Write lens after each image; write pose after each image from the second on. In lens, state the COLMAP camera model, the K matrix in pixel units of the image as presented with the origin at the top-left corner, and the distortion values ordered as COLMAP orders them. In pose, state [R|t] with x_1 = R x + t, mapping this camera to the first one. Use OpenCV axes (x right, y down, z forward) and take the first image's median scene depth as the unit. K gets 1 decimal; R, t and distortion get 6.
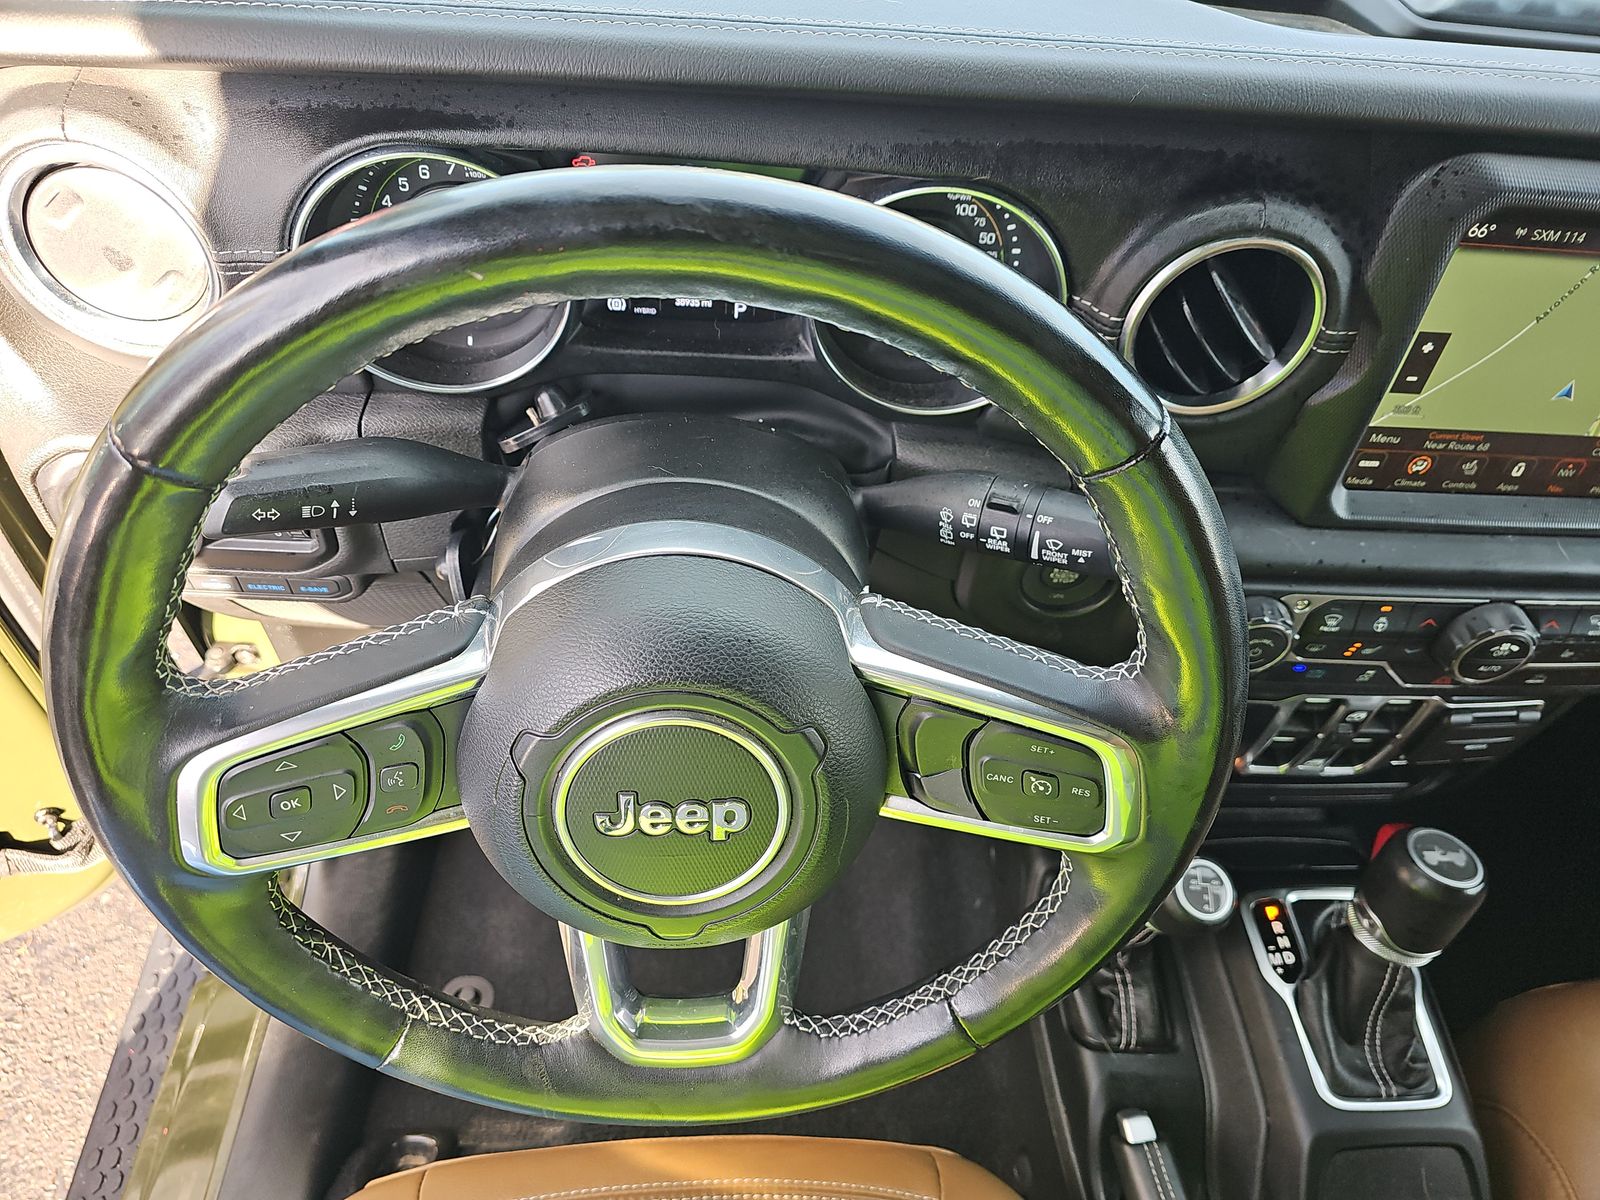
lens RADIAL K [[1059.8, 0, 784.0], [0, 1059.8, 596.7], [0, 0, 1]] dist [0.030124, -0.035961]
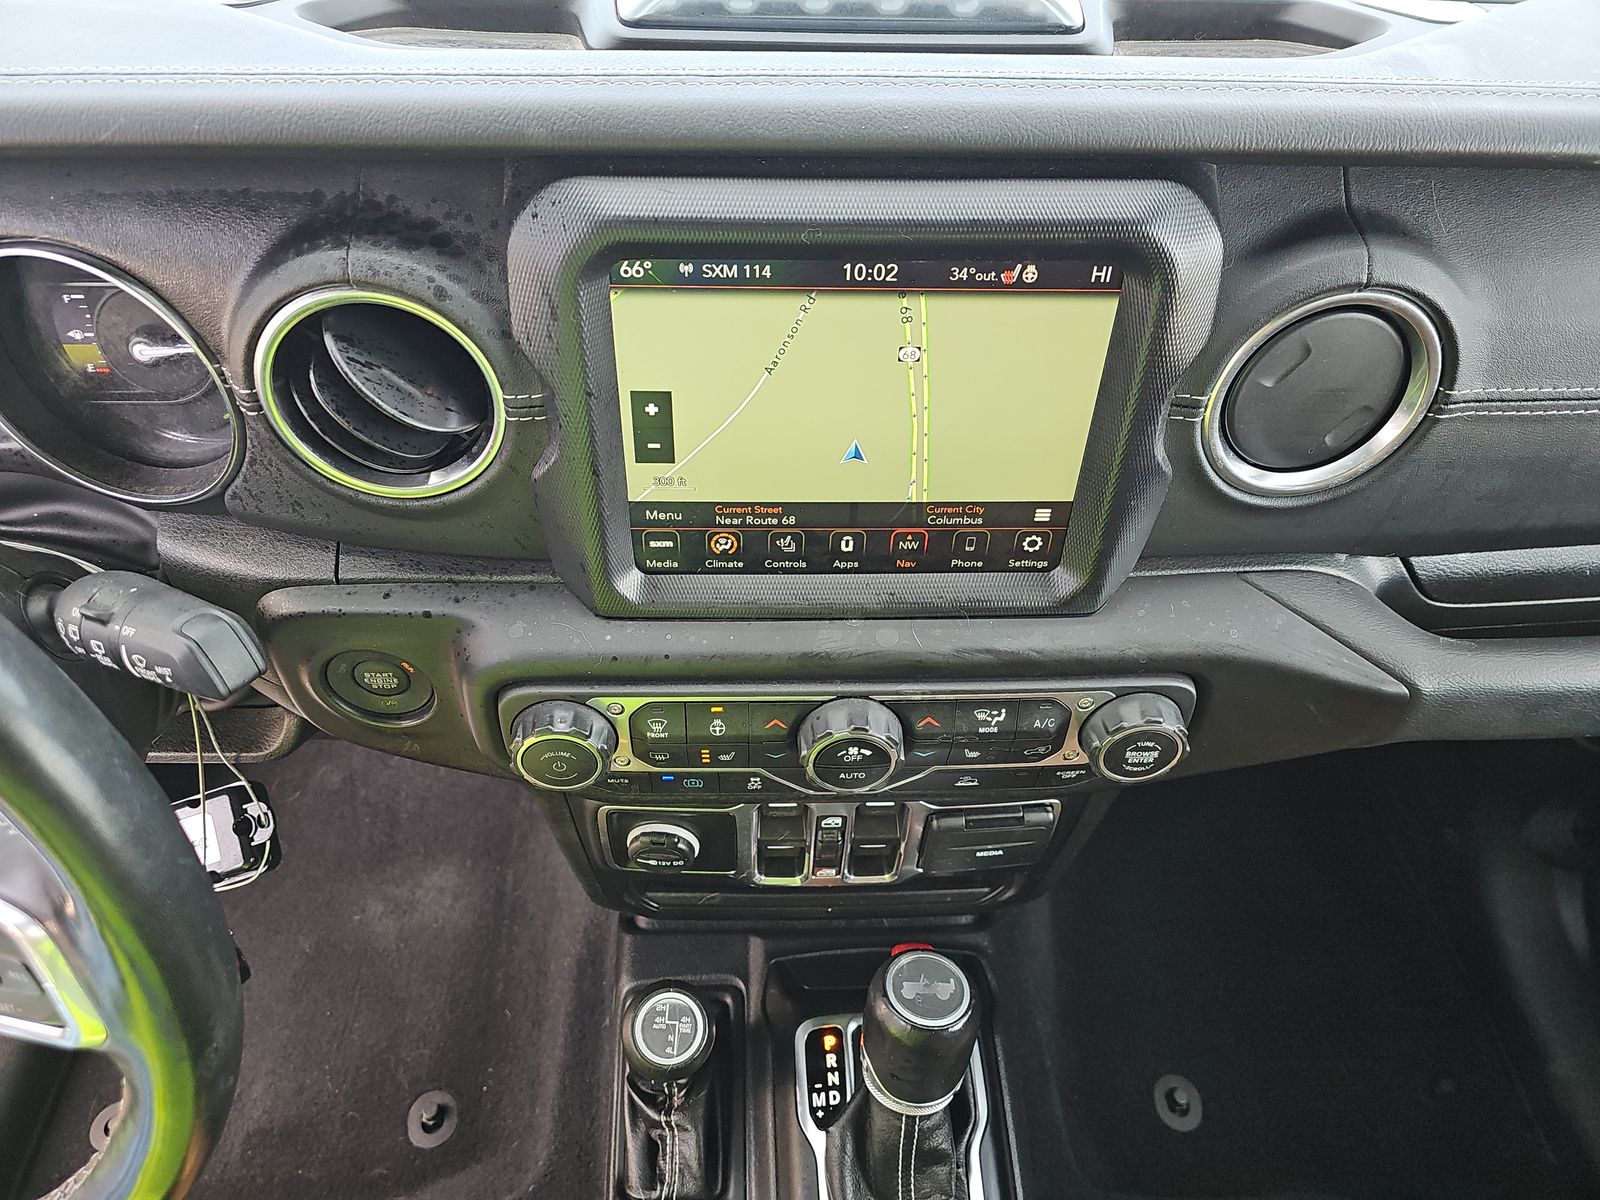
lens RADIAL K [[1059.8, 0, 802.1], [0, 1059.8, 604.7], [0, 0, 1]] dist [0.030124, -0.035961]
pose [[0.998293, -0.032641, -0.048428, 0.700183], [0.030397, 0.998462, -0.046369, -0.032689], [0.049867, 0.044818, 0.997750, 0.158857]]
